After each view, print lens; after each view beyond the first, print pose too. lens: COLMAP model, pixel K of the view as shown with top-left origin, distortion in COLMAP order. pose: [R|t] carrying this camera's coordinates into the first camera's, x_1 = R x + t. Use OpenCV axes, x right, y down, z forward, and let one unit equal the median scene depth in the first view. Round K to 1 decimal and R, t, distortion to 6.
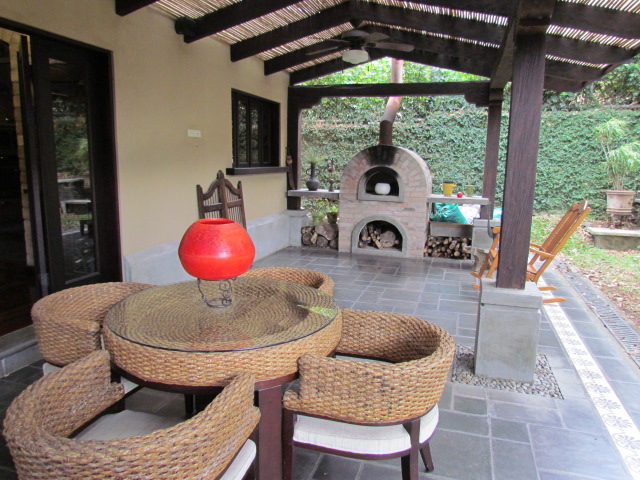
lens RADIAL K [[454.0, 0, 320.4], [0, 454.0, 239.6], [0, 0, 1]] dist [-0.014805, -0.018382]
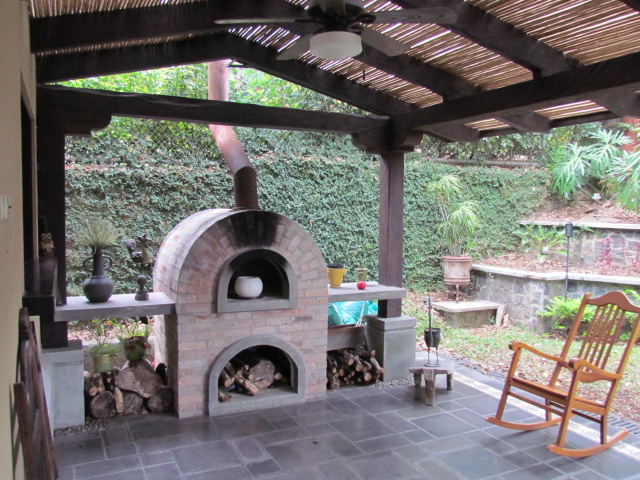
lens RADIAL K [[555.3, 0, 322.9], [0, 555.3, 242.6], [0, 0, 1]] dist [-0.053176, -0.013411]
pose [[0.722062, -0.051218, 0.689930, -0.259586], [0.121439, 0.991155, -0.053515, -0.116177], [-0.681087, 0.122425, 0.721895, 0.431279]]
